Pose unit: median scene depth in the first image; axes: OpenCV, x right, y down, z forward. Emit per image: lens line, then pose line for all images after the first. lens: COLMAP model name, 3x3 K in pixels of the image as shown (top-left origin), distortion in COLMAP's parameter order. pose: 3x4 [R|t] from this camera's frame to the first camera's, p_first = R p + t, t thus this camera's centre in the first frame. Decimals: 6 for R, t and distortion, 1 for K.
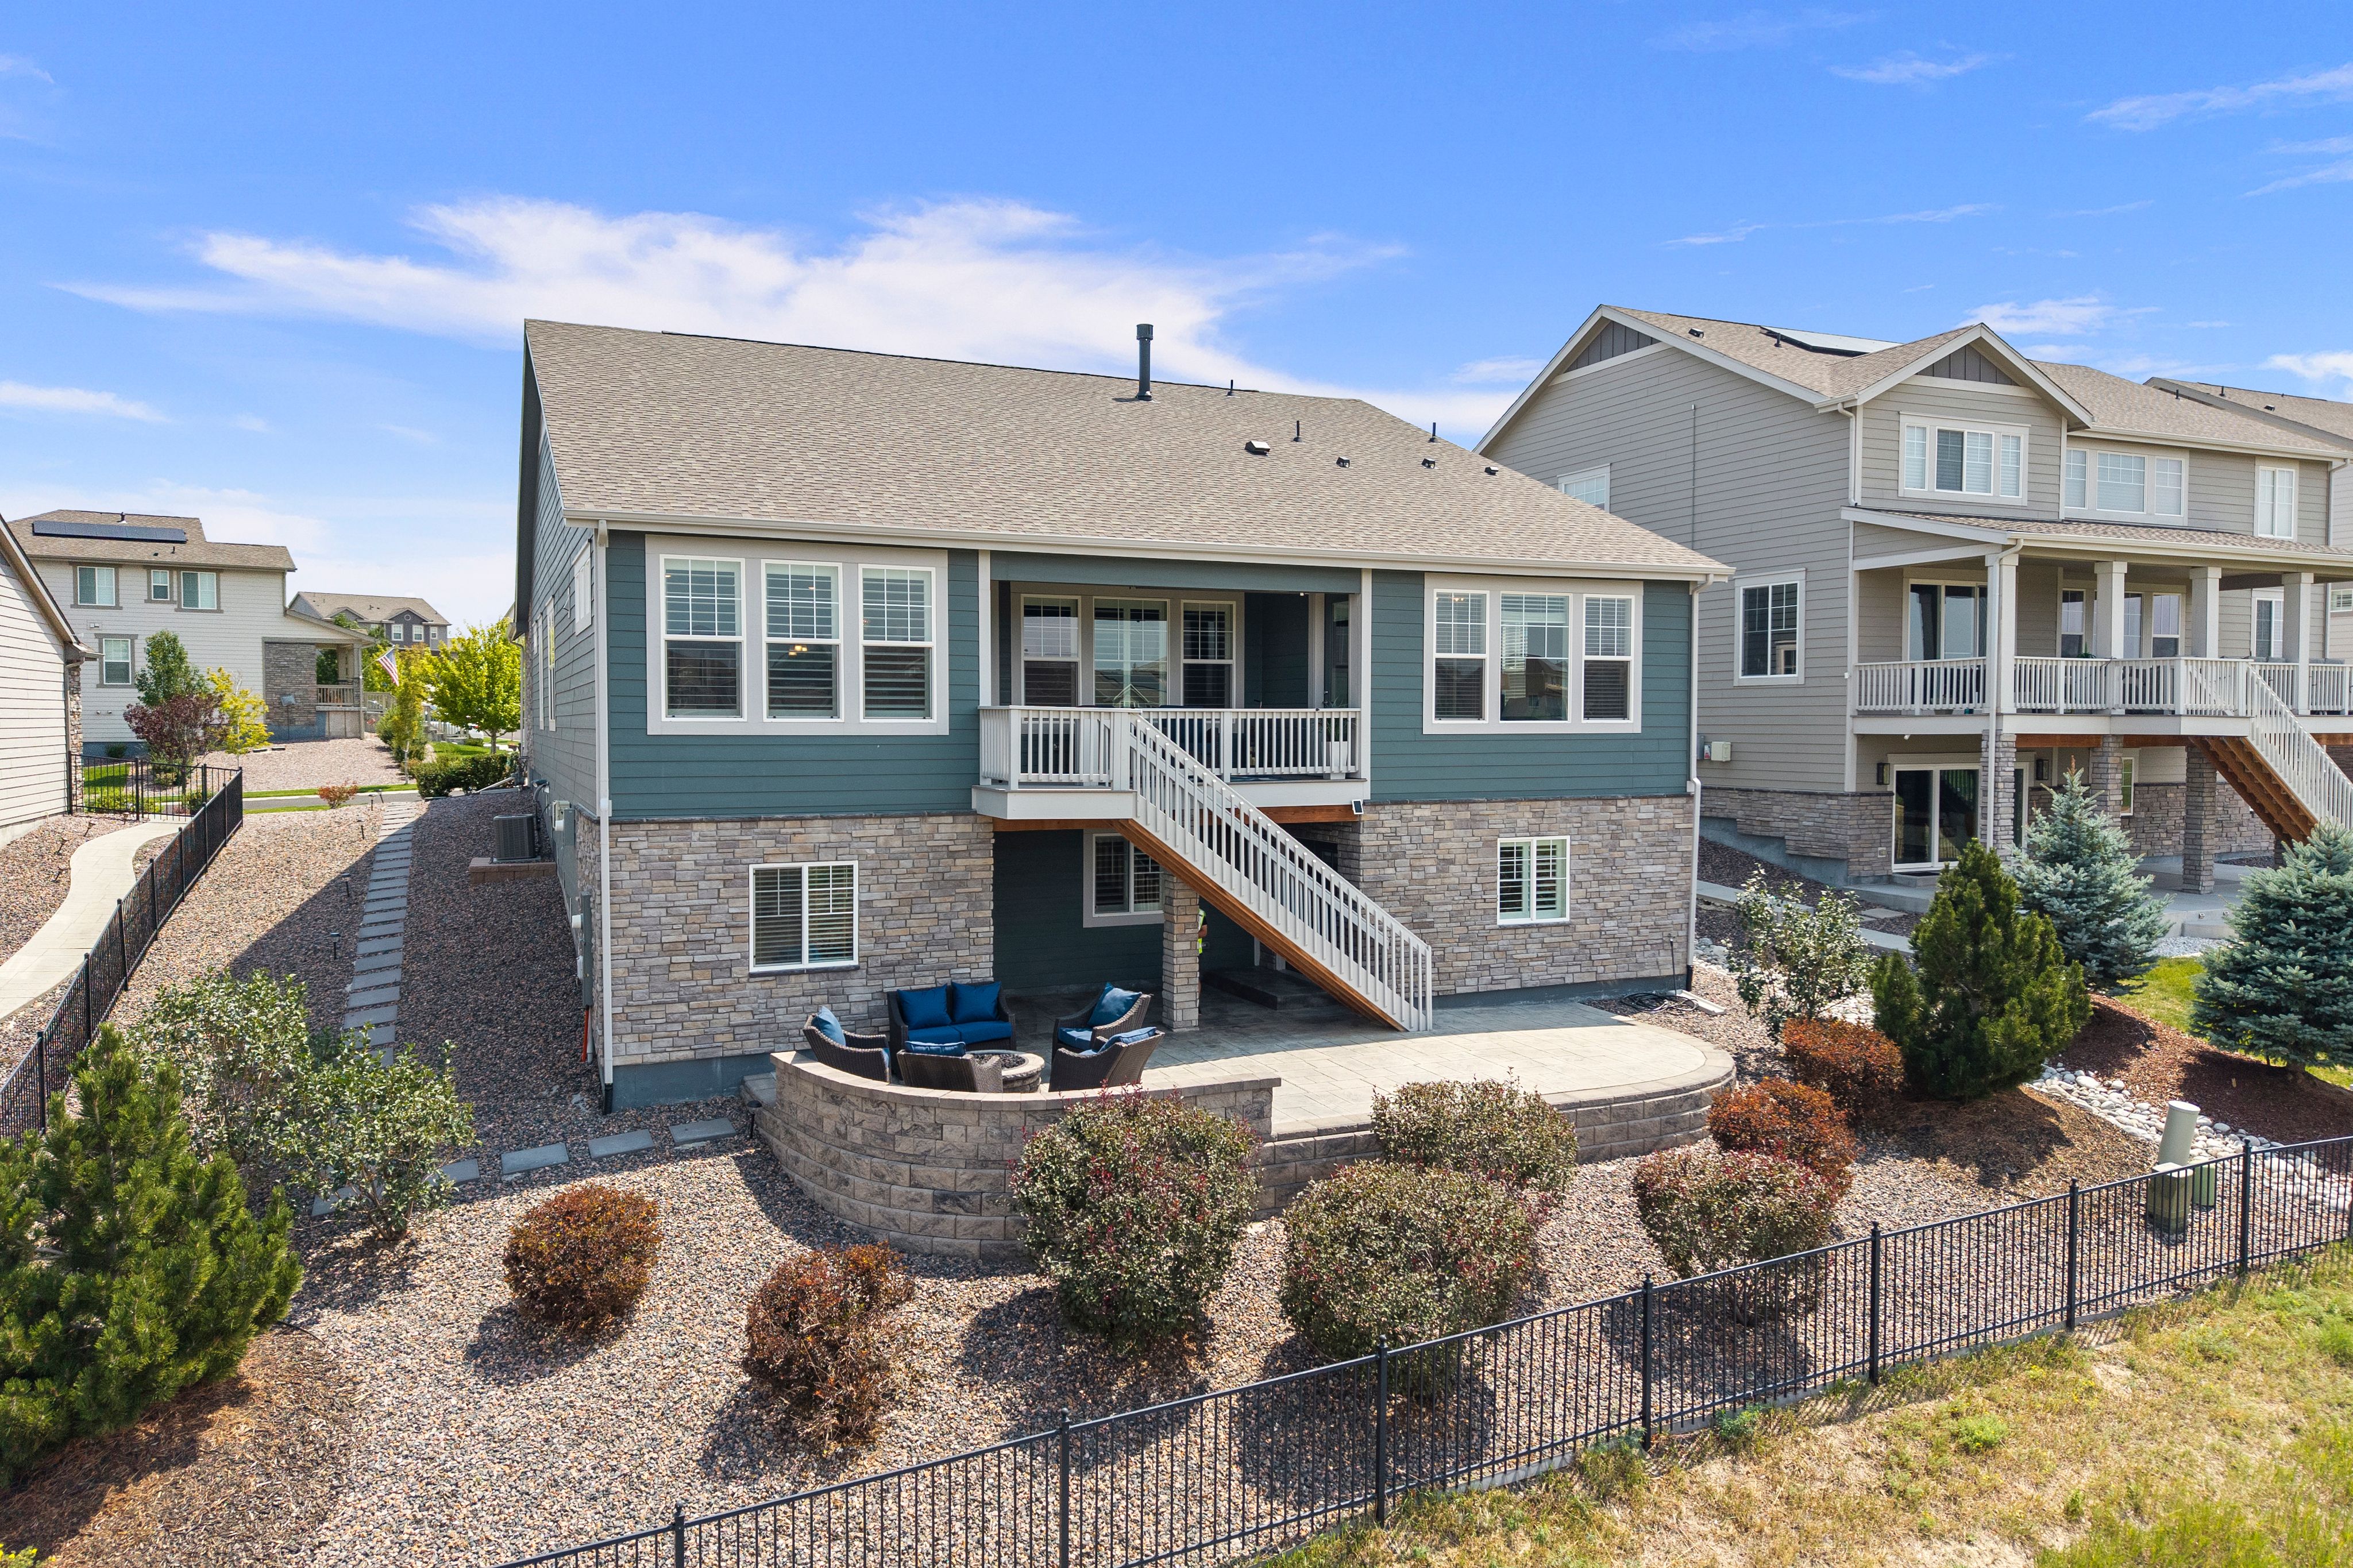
lens RADIAL K [[1601.6, 0, 1184.2], [0, 1601.6, 753.6], [0, 0, 1]] dist [0.036077, -0.000517]
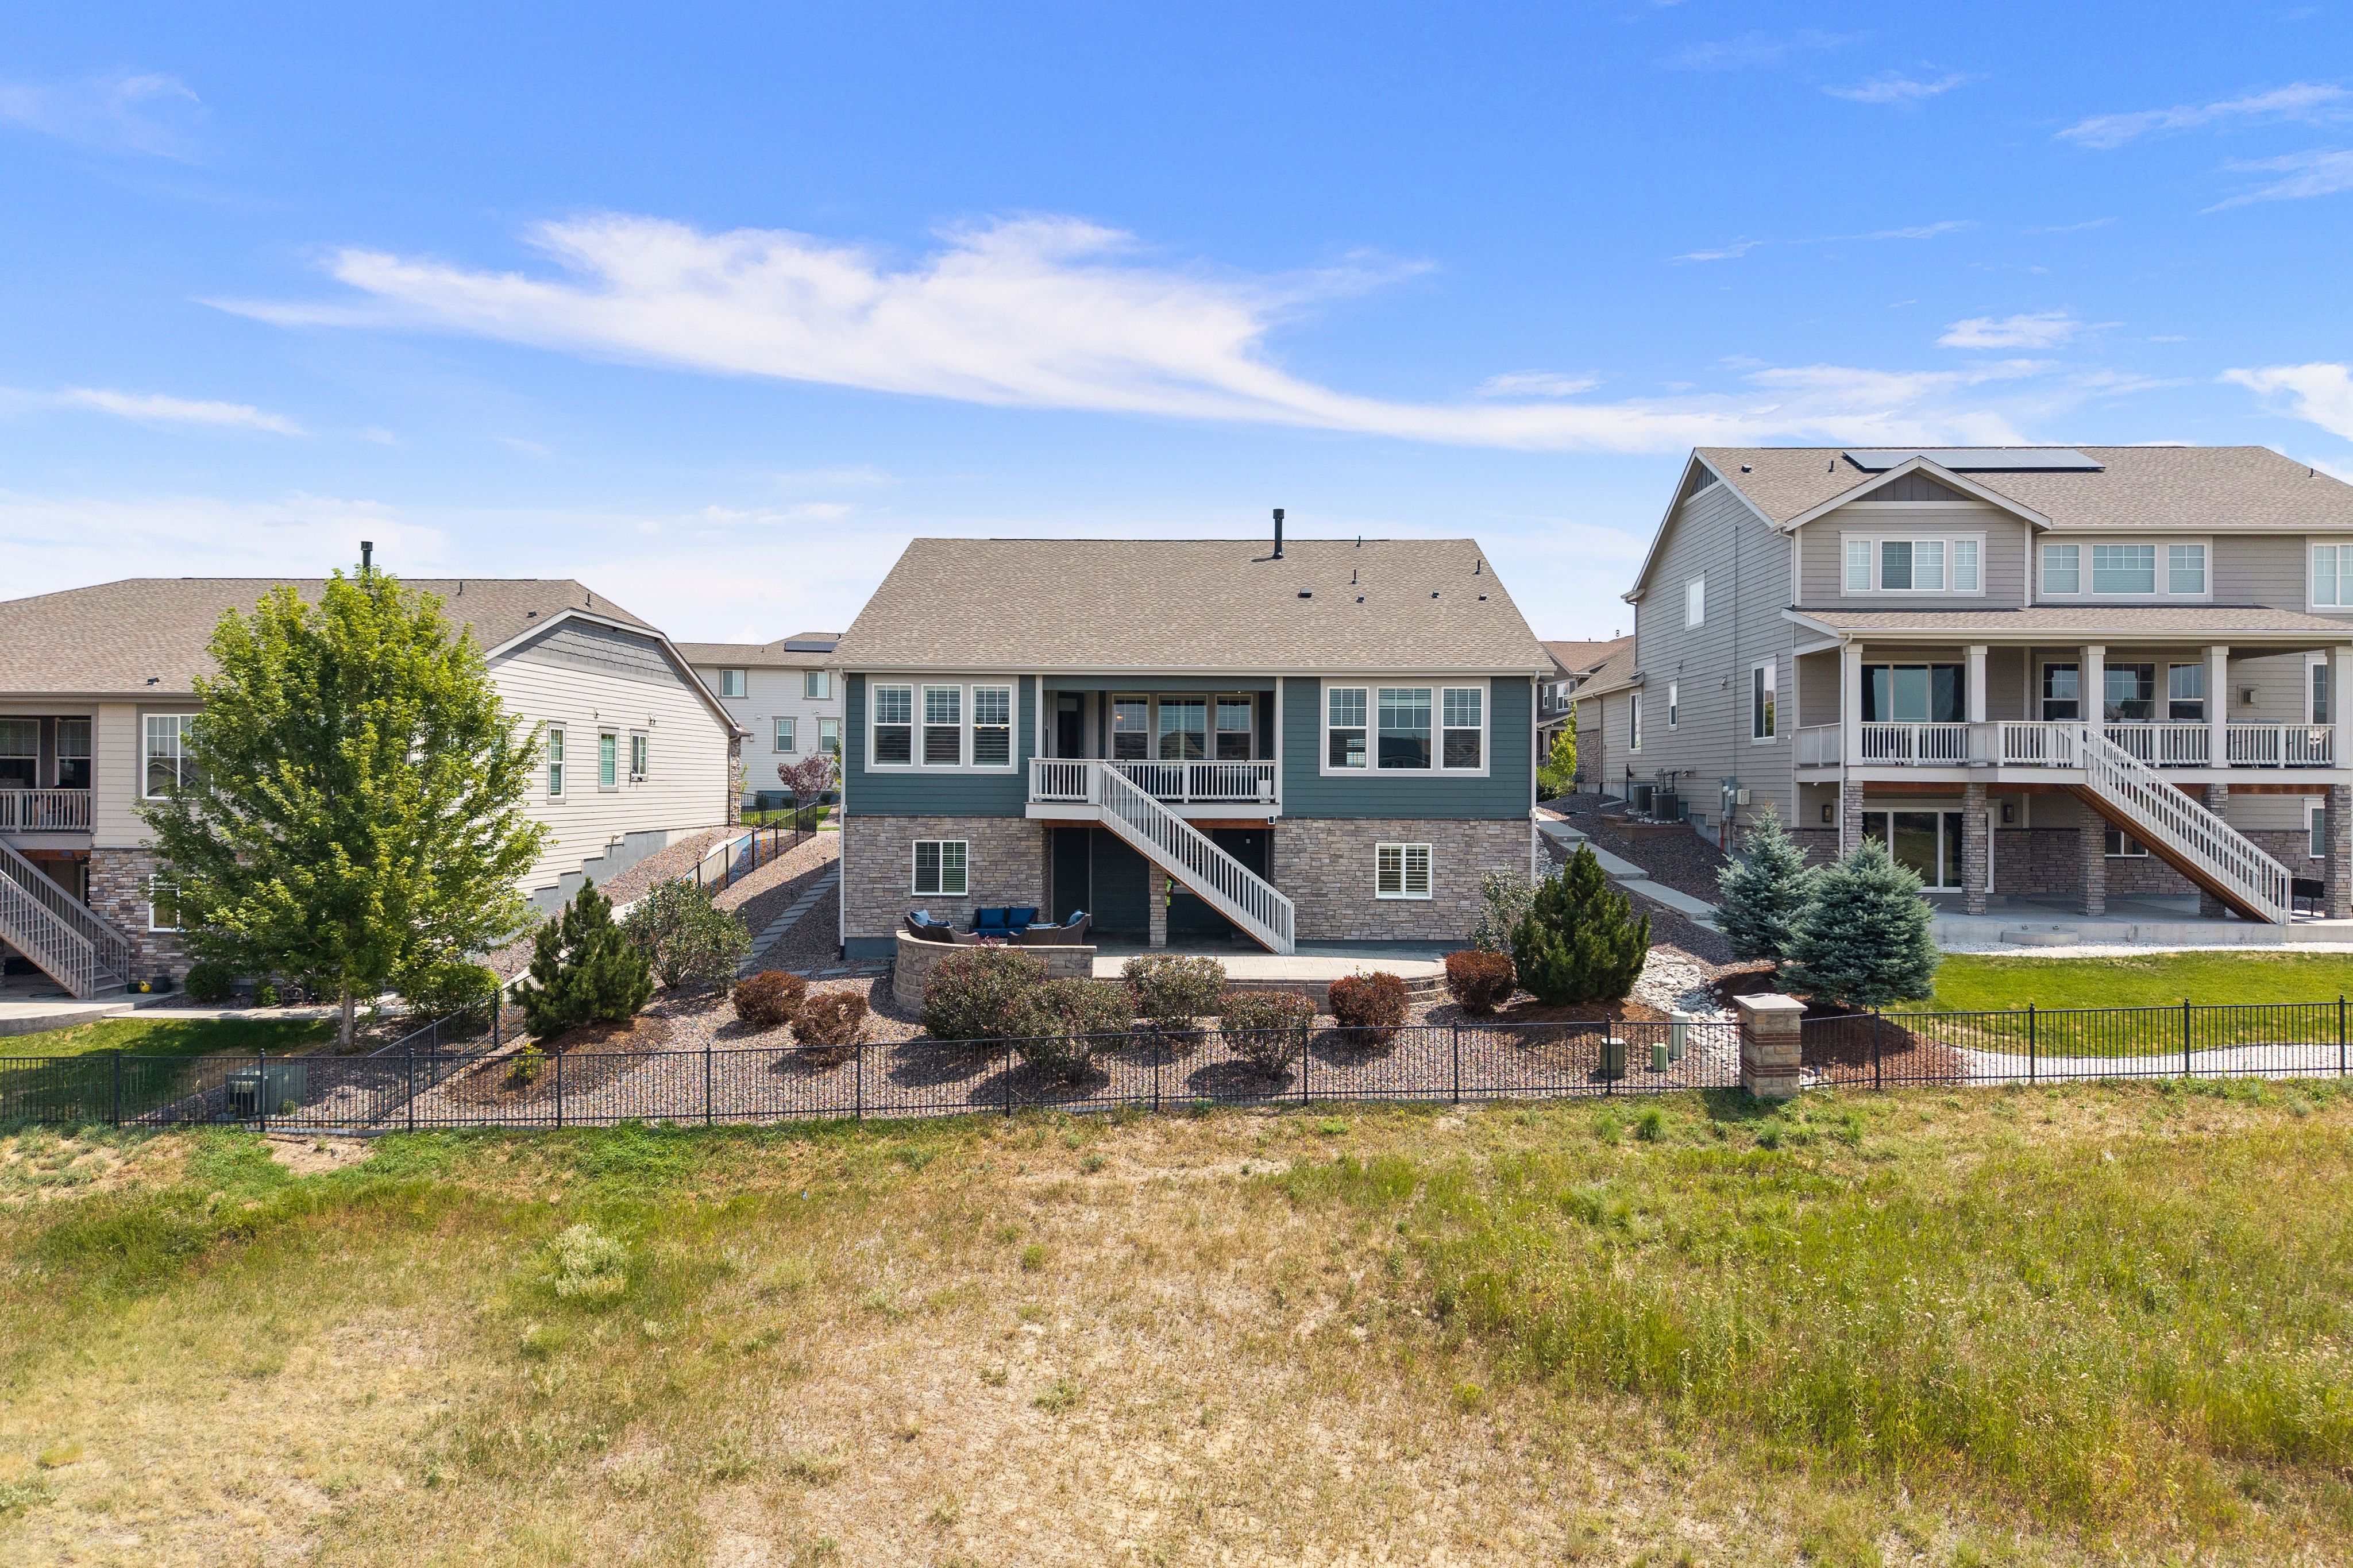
lens RADIAL K [[1601.6, 0, 1184.2], [0, 1601.6, 753.6], [0, 0, 1]] dist [0.036077, -0.000517]
pose [[0.899765, -0.003673, -0.436360, 0.758328], [-0.013862, 0.999219, -0.036993, 0.027630], [0.436156, 0.039333, 0.899011, -0.530316]]
